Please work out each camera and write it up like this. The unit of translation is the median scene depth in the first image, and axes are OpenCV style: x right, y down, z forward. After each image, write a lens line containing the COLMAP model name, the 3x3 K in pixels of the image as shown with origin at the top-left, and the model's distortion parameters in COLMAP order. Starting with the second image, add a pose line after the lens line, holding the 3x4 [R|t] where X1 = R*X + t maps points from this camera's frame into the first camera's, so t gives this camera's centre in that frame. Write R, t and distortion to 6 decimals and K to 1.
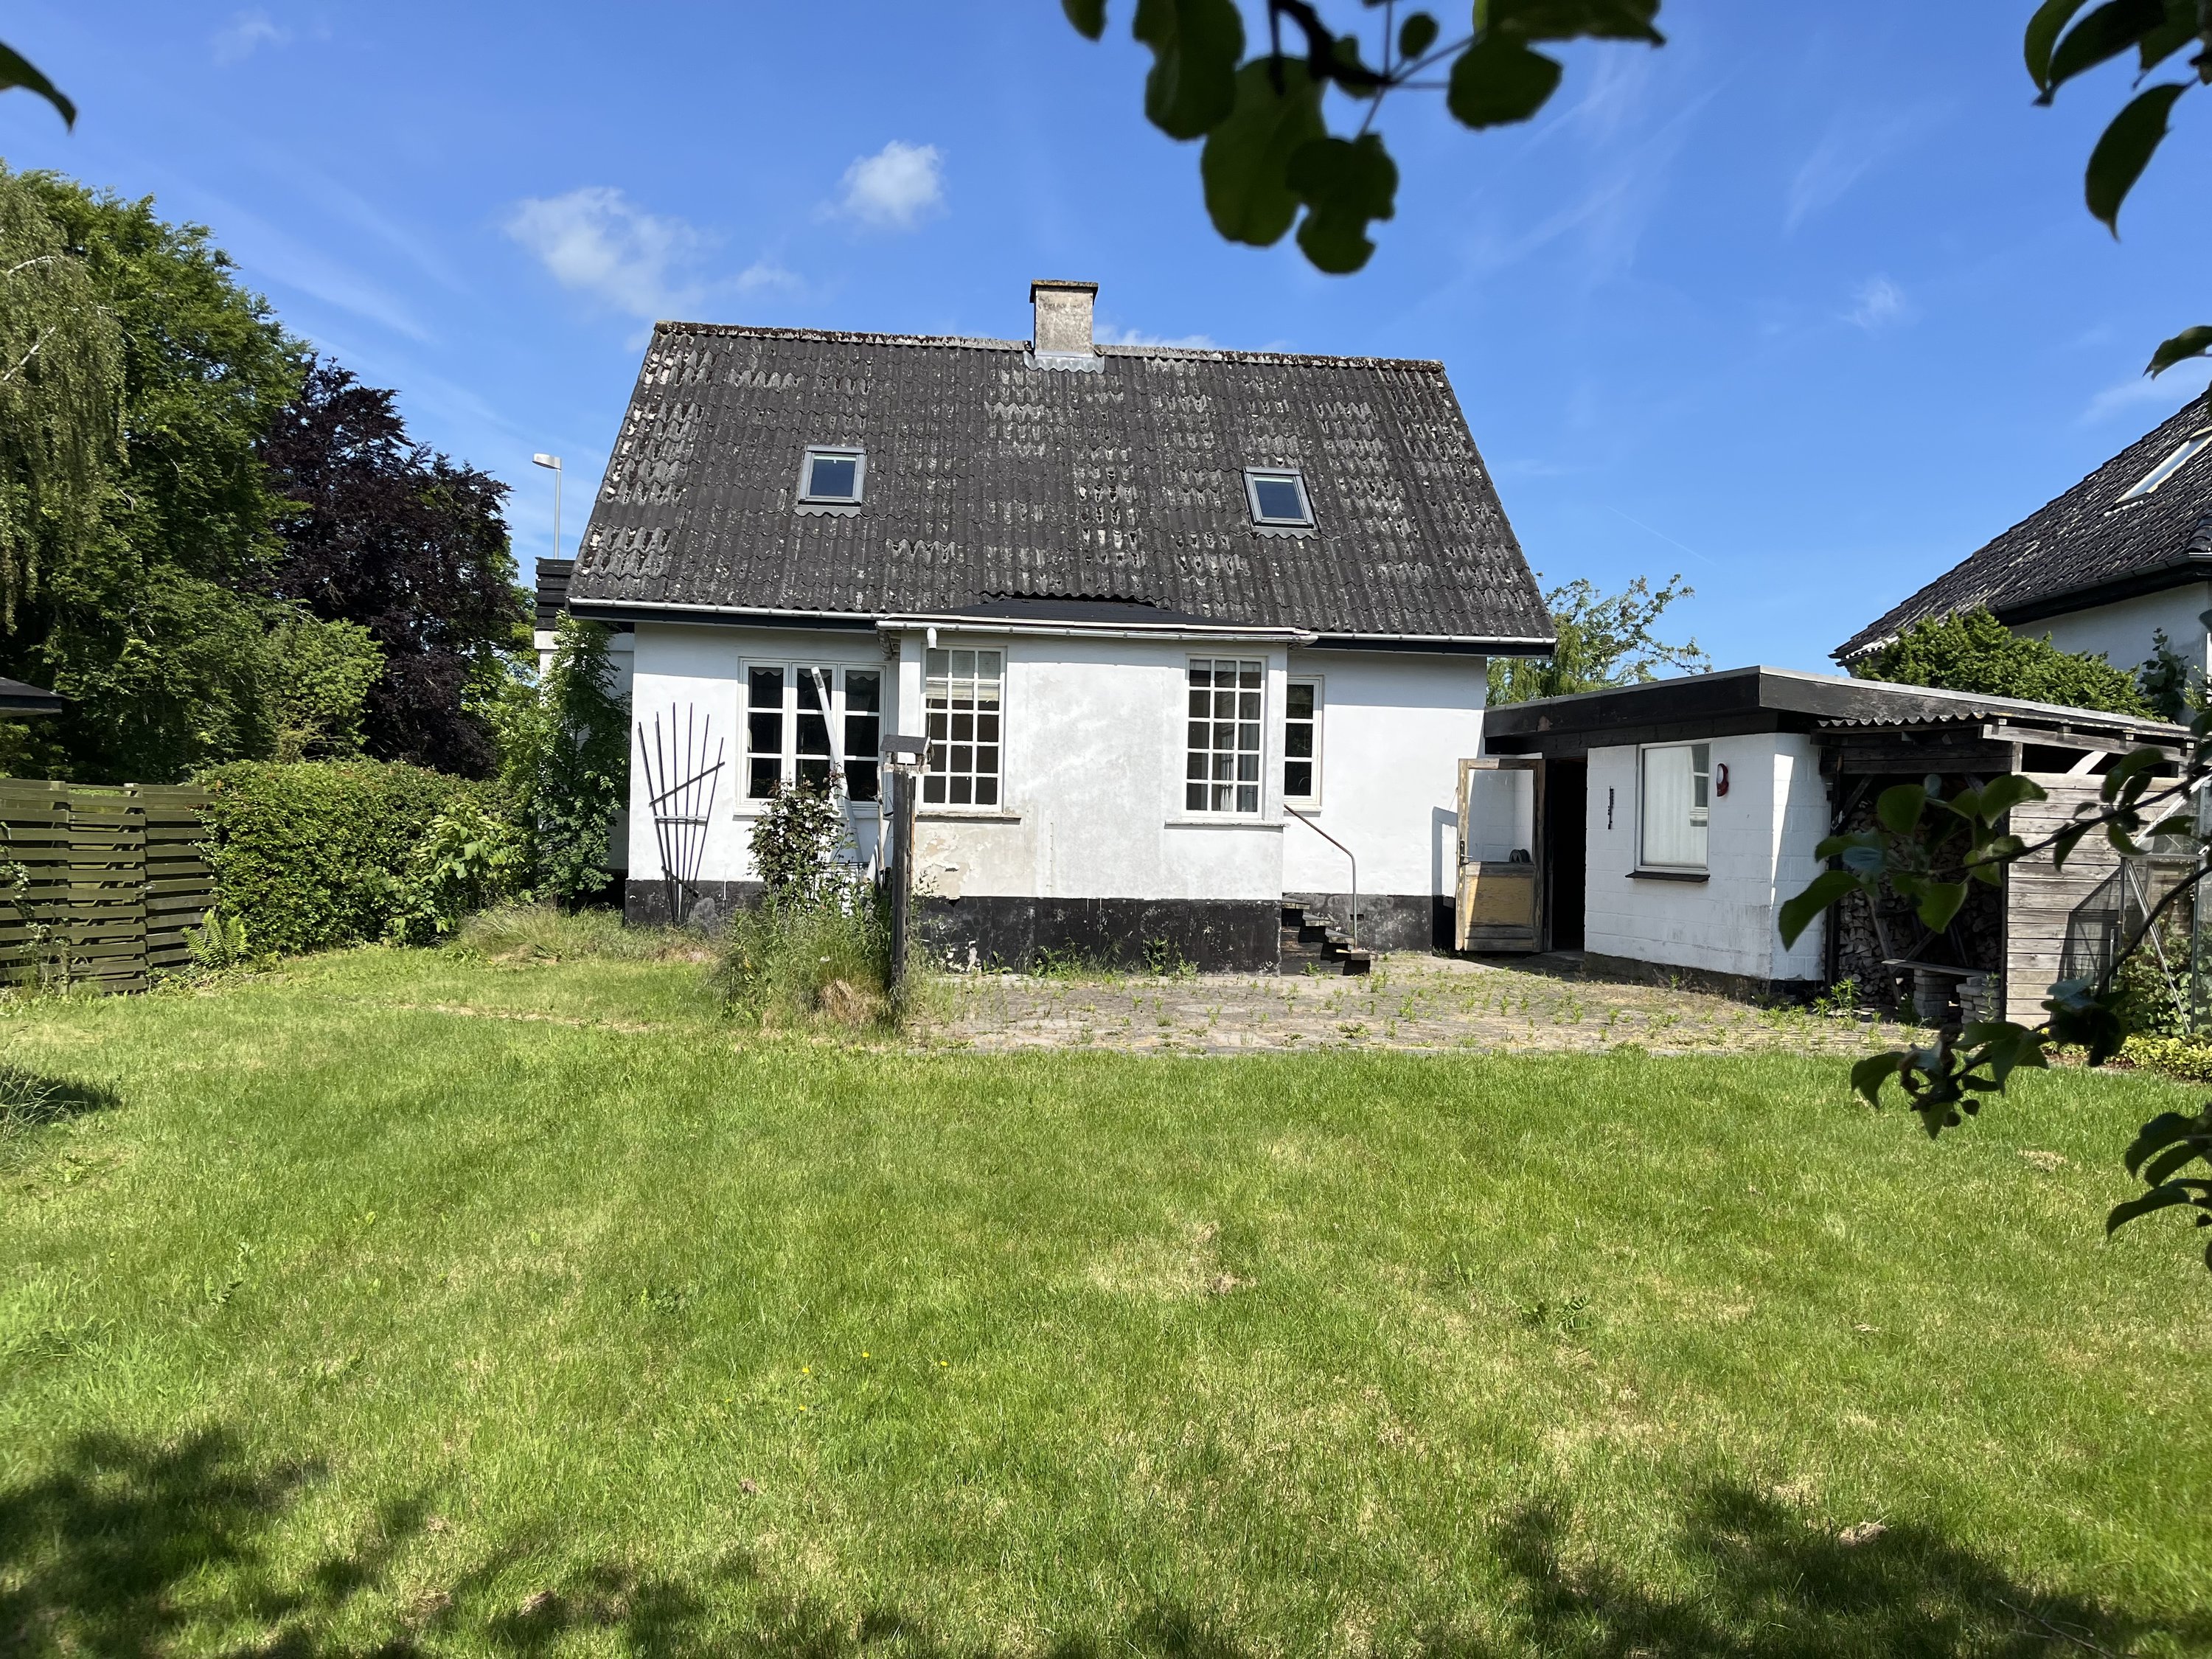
lens RADIAL K [[1645.7, 0, 1106.0], [0, 1645.7, 829.5], [0, 0, 1]] dist [0.095114, -0.141411]
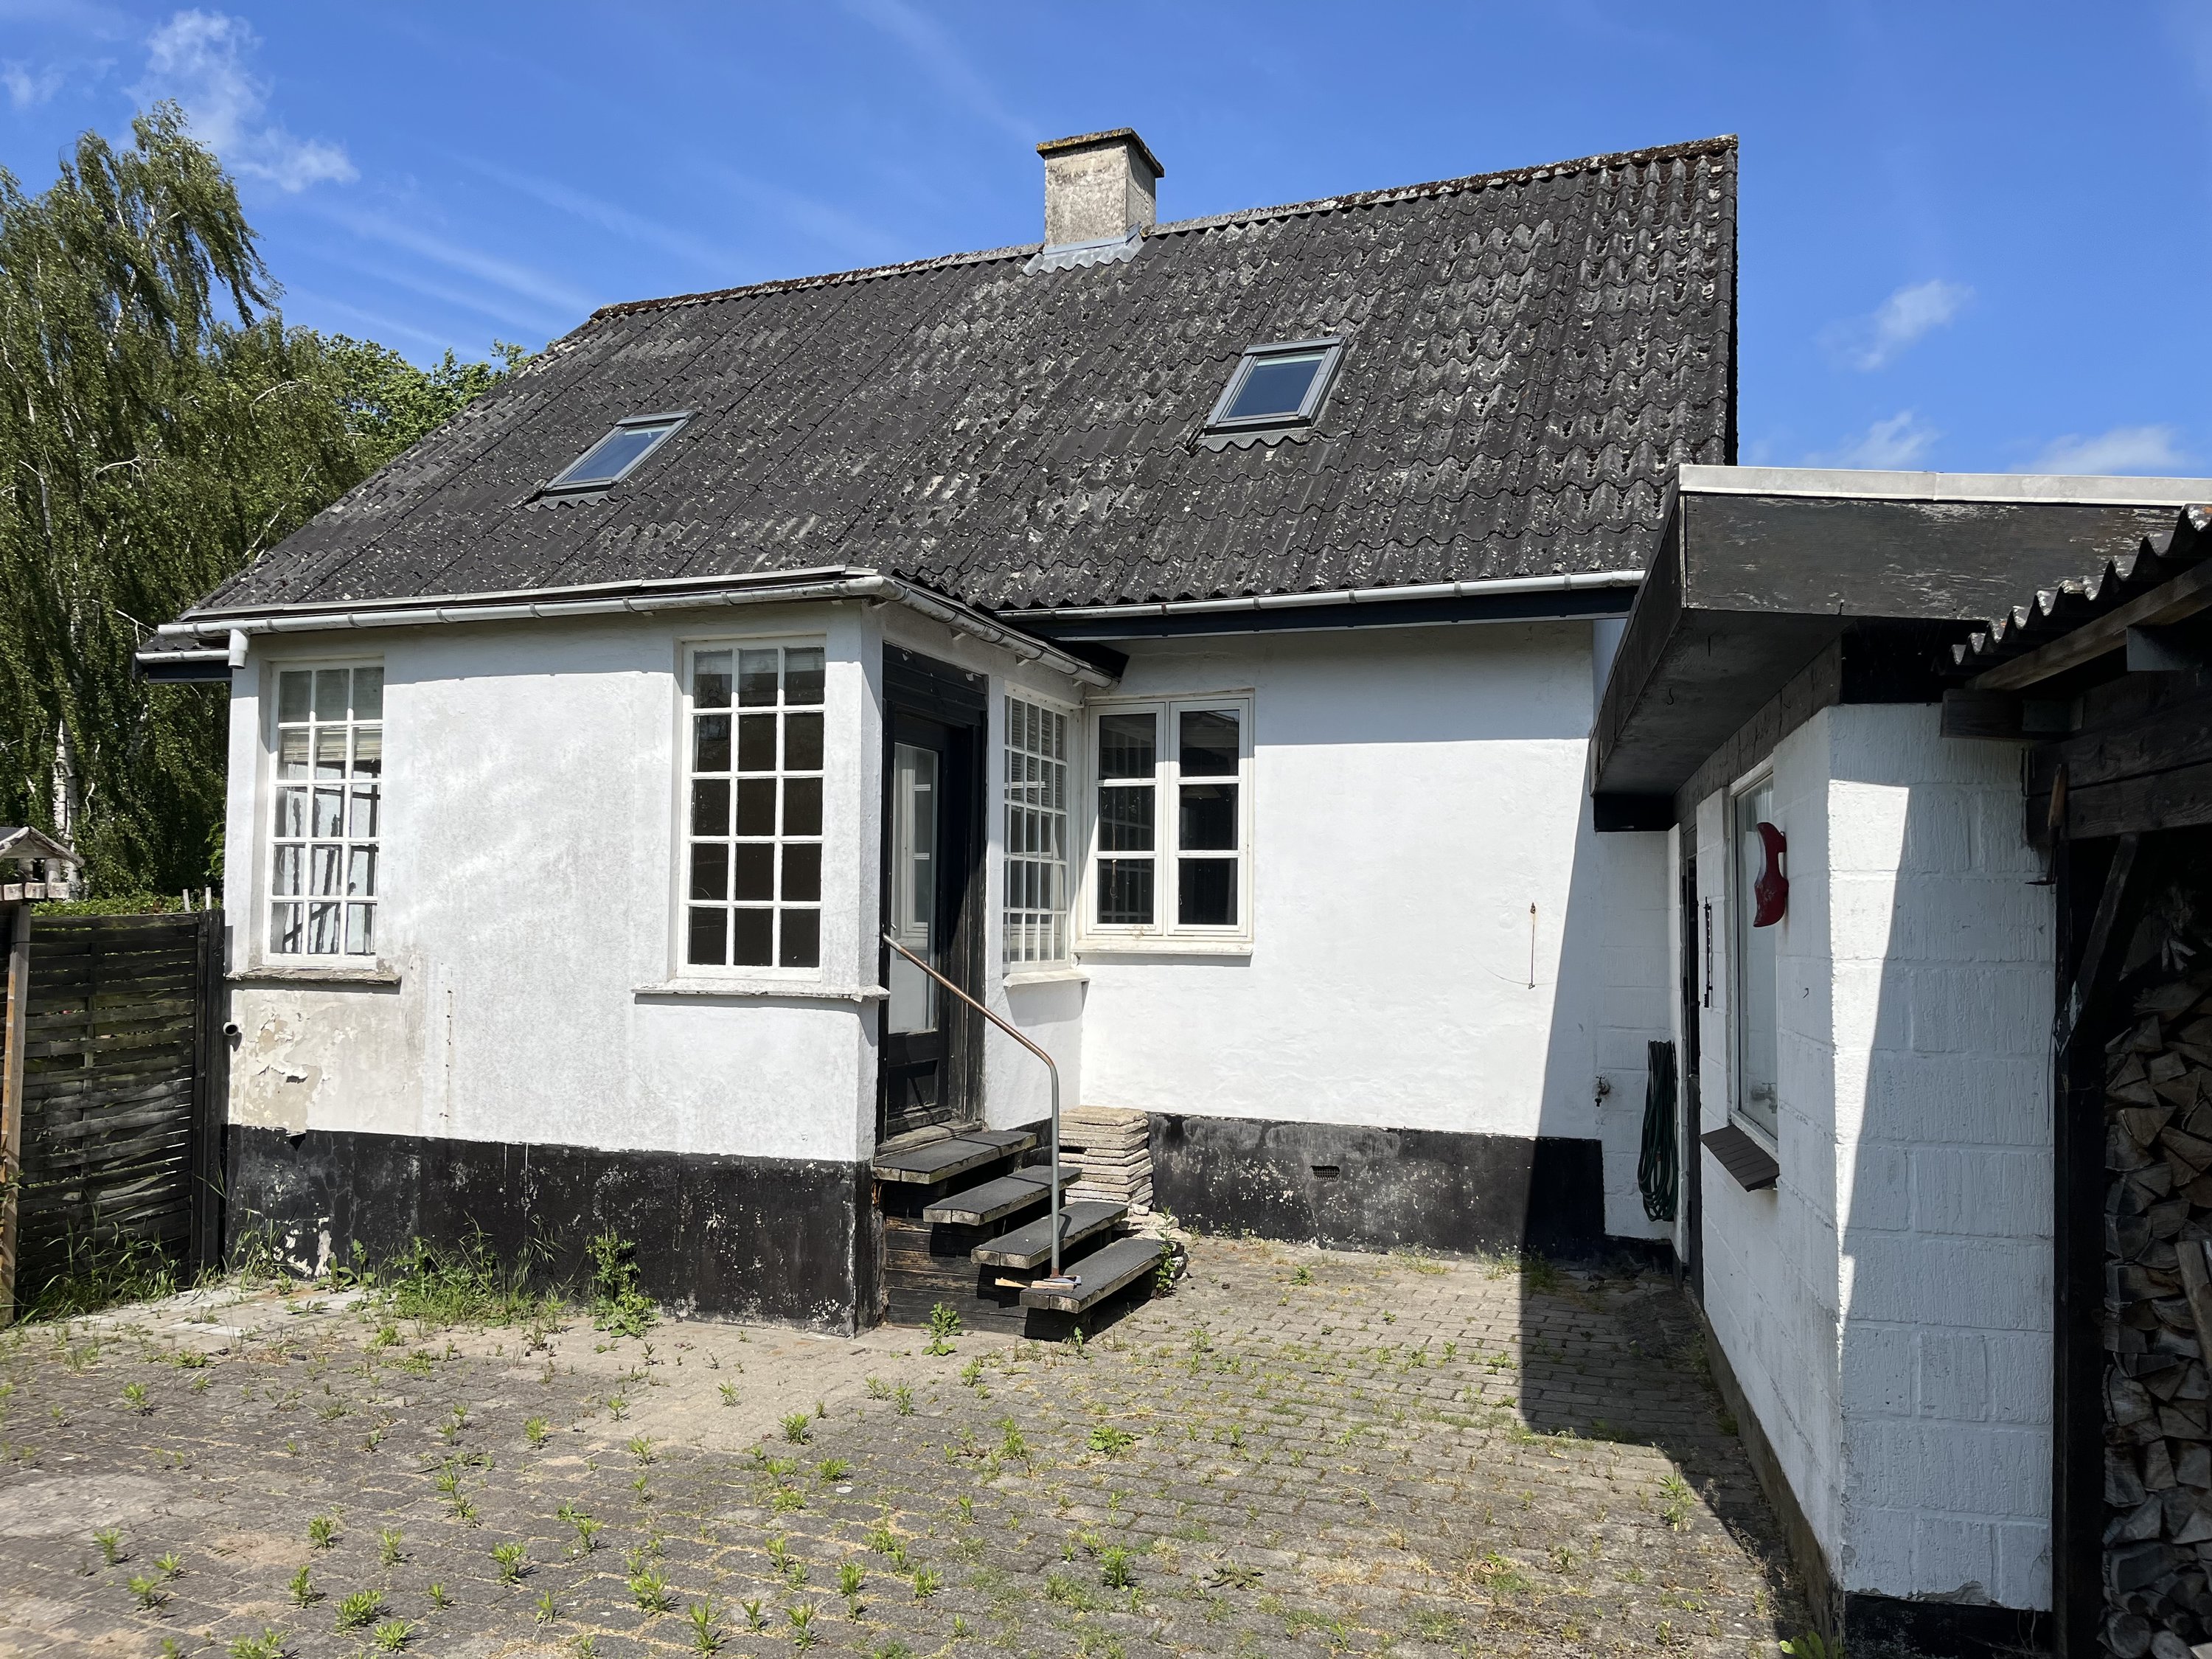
lens RADIAL K [[1645.7, 0, 1106.0], [0, 1645.7, 829.5], [0, 0, 1]] dist [0.095114, -0.141411]
pose [[0.893739, -0.036834, -0.447072, 0.375977], [0.004061, 0.997247, -0.074044, -0.014600], [0.448568, 0.064360, 0.891428, 0.620903]]
